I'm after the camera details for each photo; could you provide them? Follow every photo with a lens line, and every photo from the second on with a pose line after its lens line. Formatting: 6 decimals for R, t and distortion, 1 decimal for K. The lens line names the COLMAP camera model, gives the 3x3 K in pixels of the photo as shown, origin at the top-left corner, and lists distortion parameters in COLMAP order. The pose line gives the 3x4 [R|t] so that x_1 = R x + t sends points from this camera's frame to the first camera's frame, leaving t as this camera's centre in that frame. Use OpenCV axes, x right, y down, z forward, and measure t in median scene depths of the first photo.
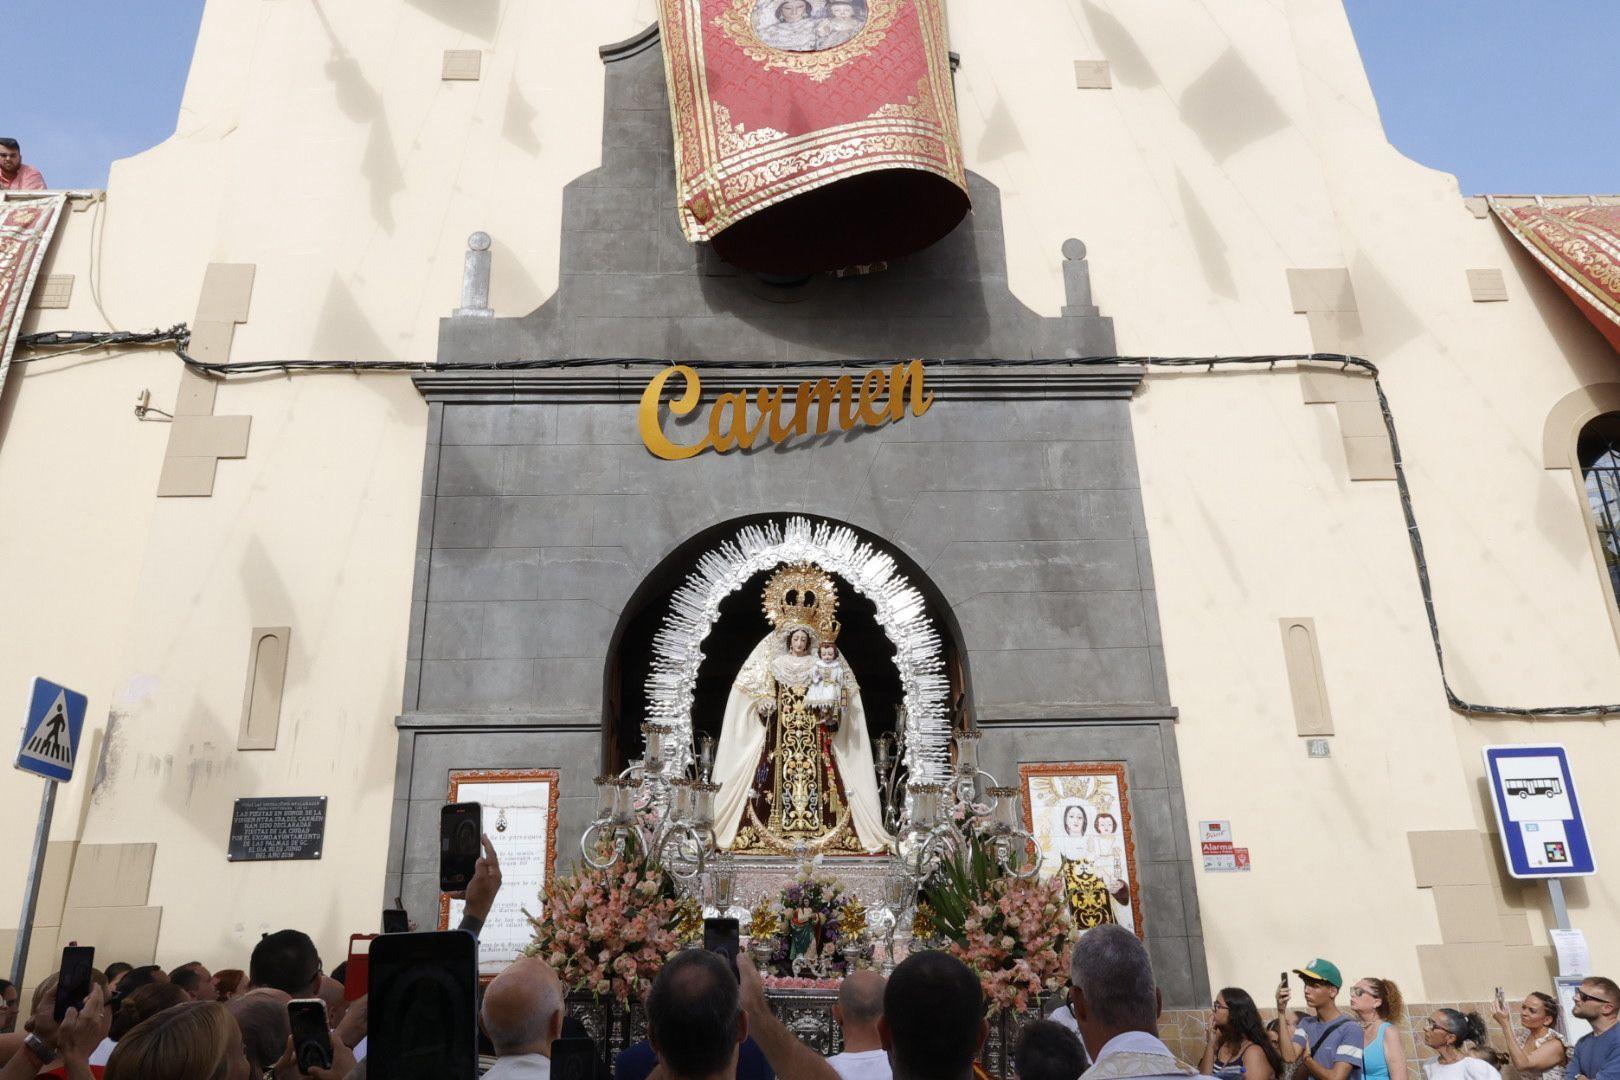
lens RADIAL K [[1242.7, 0, 774.4], [0, 1242.7, 536.5], [0, 0, 1]] dist [-0.001520, -0.000397]
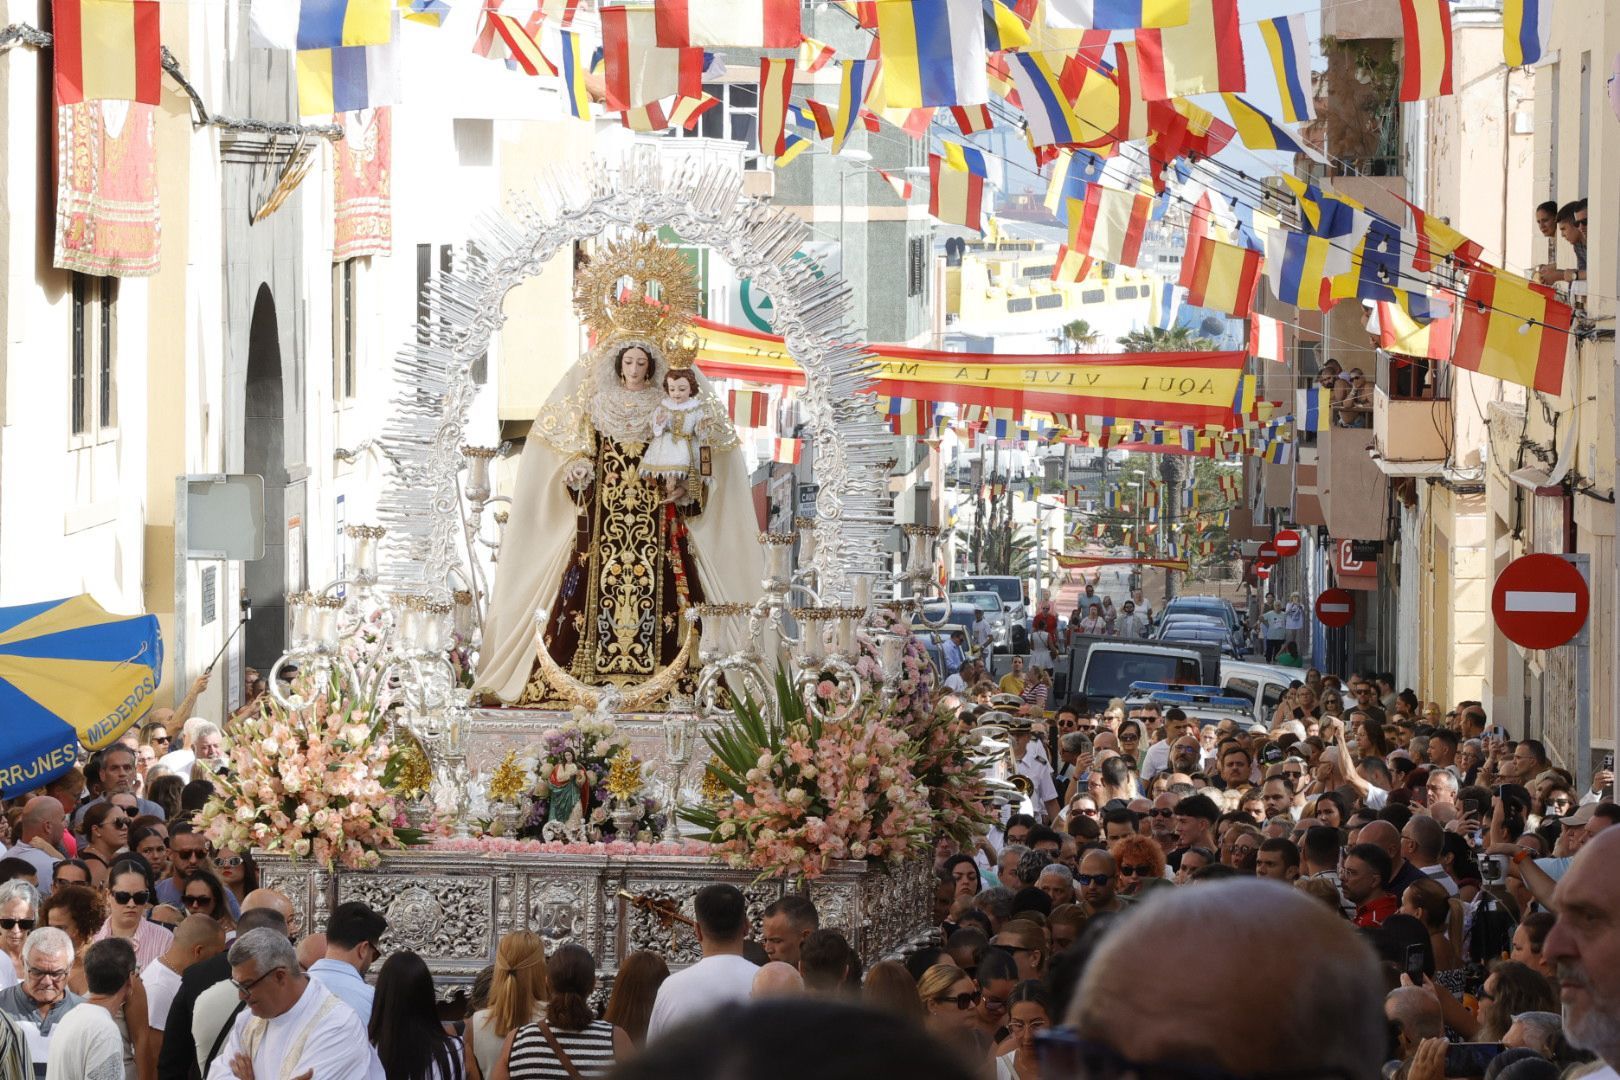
lens RADIAL K [[5925.4, 0, 810.0], [0, 5925.4, 540.0], [0, 0, 1]] dist [0.664722, 0.498093]
pose [[0.997406, 0.007055, -0.071640, 0.323597], [0.006676, 0.981832, 0.189633, -0.391724], [0.071677, -0.189619, 0.979238, -1.888292]]
